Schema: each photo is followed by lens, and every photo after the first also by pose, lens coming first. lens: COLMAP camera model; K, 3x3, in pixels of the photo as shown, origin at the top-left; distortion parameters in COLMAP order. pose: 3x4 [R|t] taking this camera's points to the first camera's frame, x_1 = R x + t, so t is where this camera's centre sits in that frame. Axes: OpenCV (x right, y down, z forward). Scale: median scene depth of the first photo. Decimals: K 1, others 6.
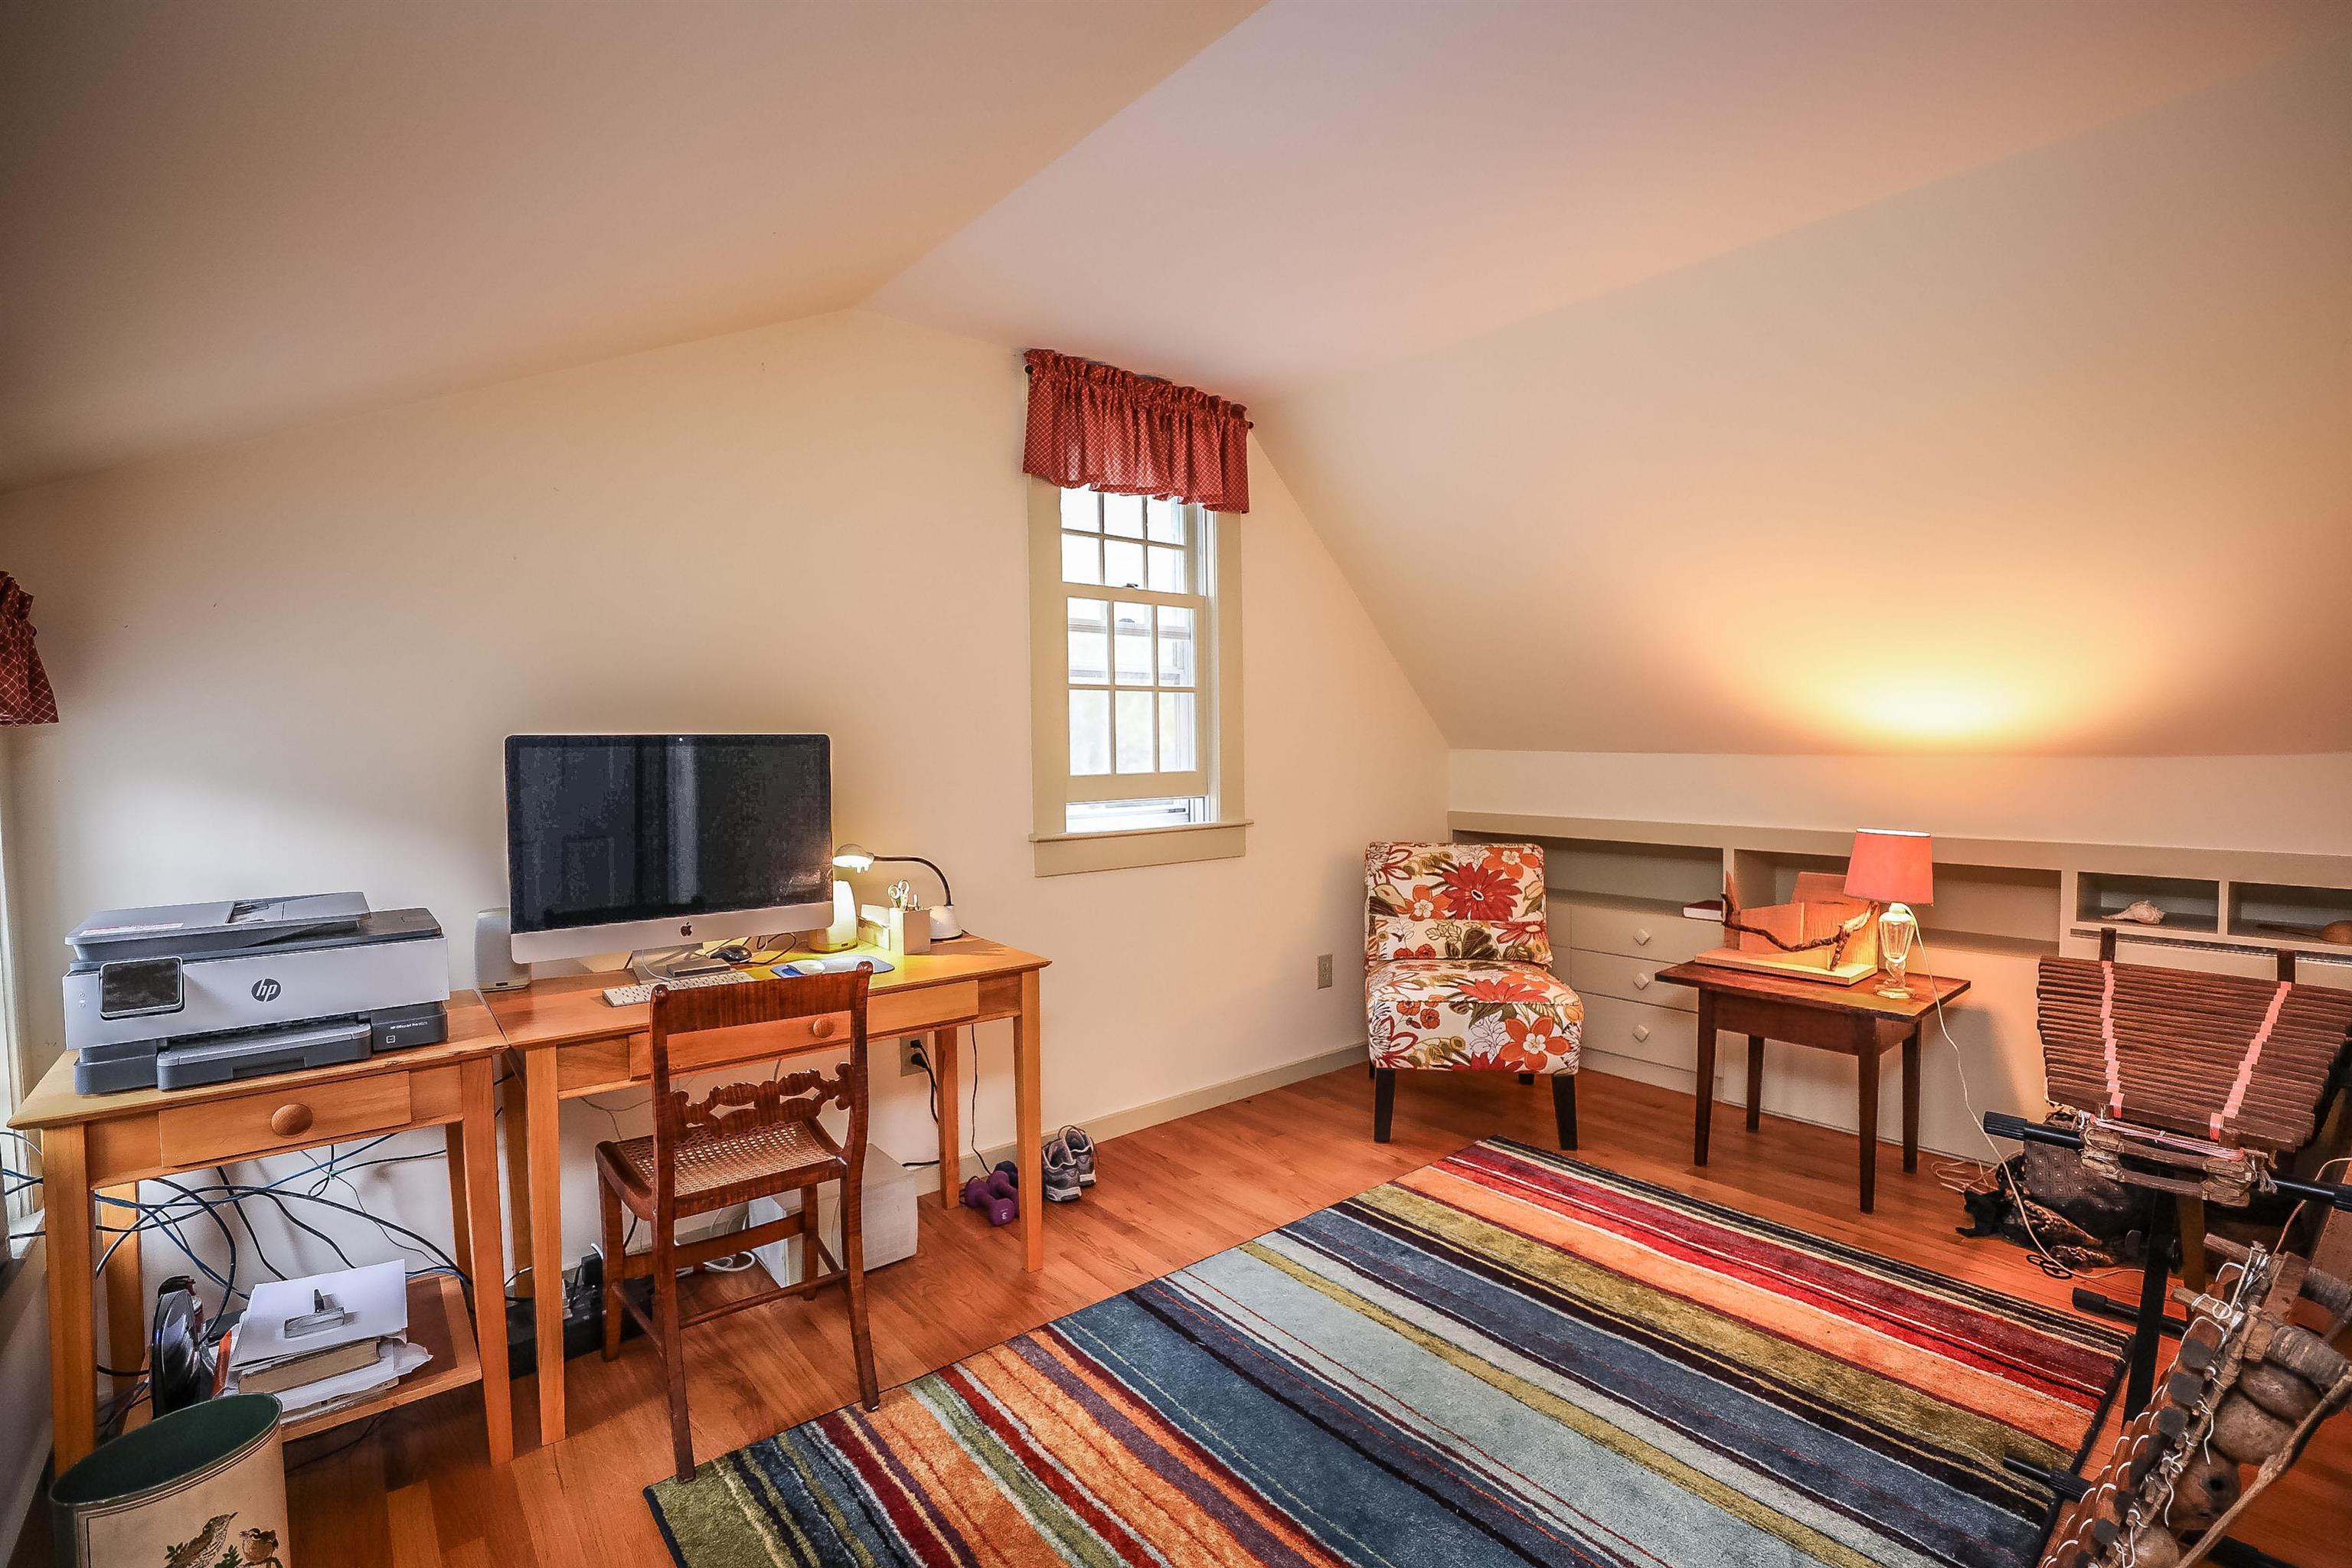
lens RADIAL K [[1067.5, 0, 1181.8], [0, 1067.5, 782.9], [0, 0, 1]] dist [-0.043491, 0.012753]
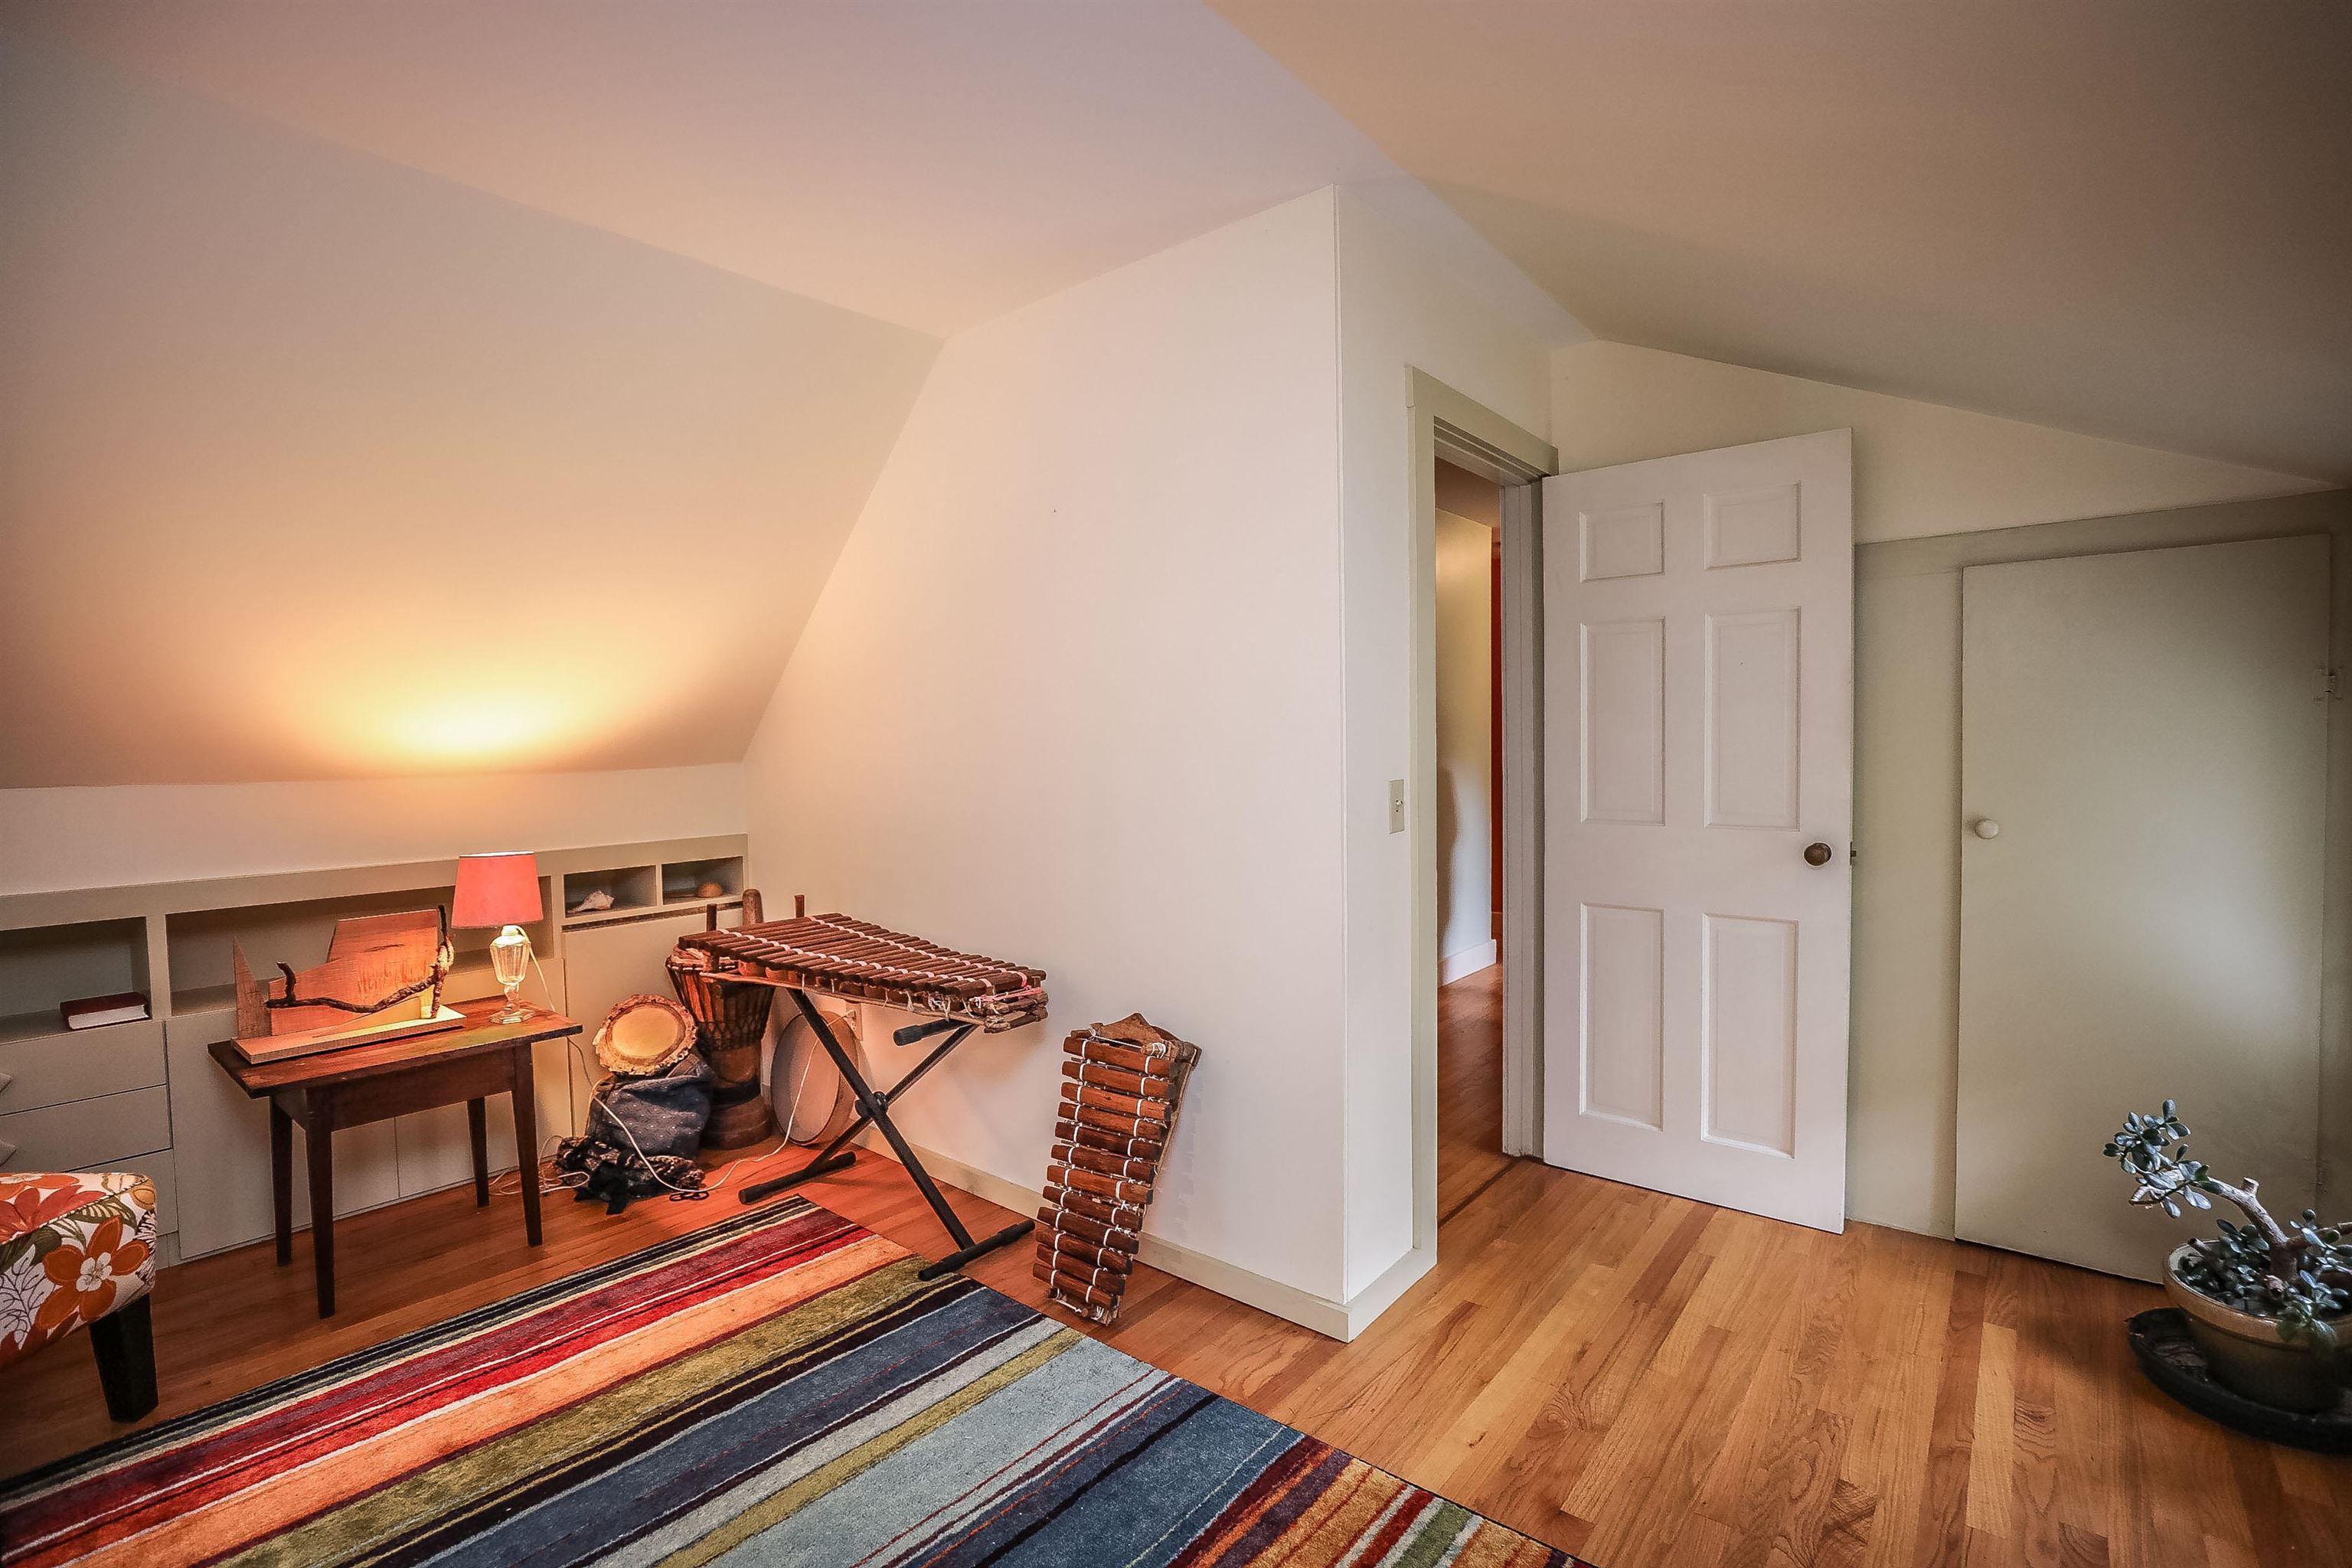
lens RADIAL K [[1067.5, 0, 1181.8], [0, 1067.5, 782.9], [0, 0, 1]] dist [-0.043491, 0.012753]
pose [[-0.184878, -0.025647, 0.982427, -0.407851], [0.057527, 0.997663, 0.036871, -0.018566], [-0.981076, 0.063333, -0.182970, 0.579216]]
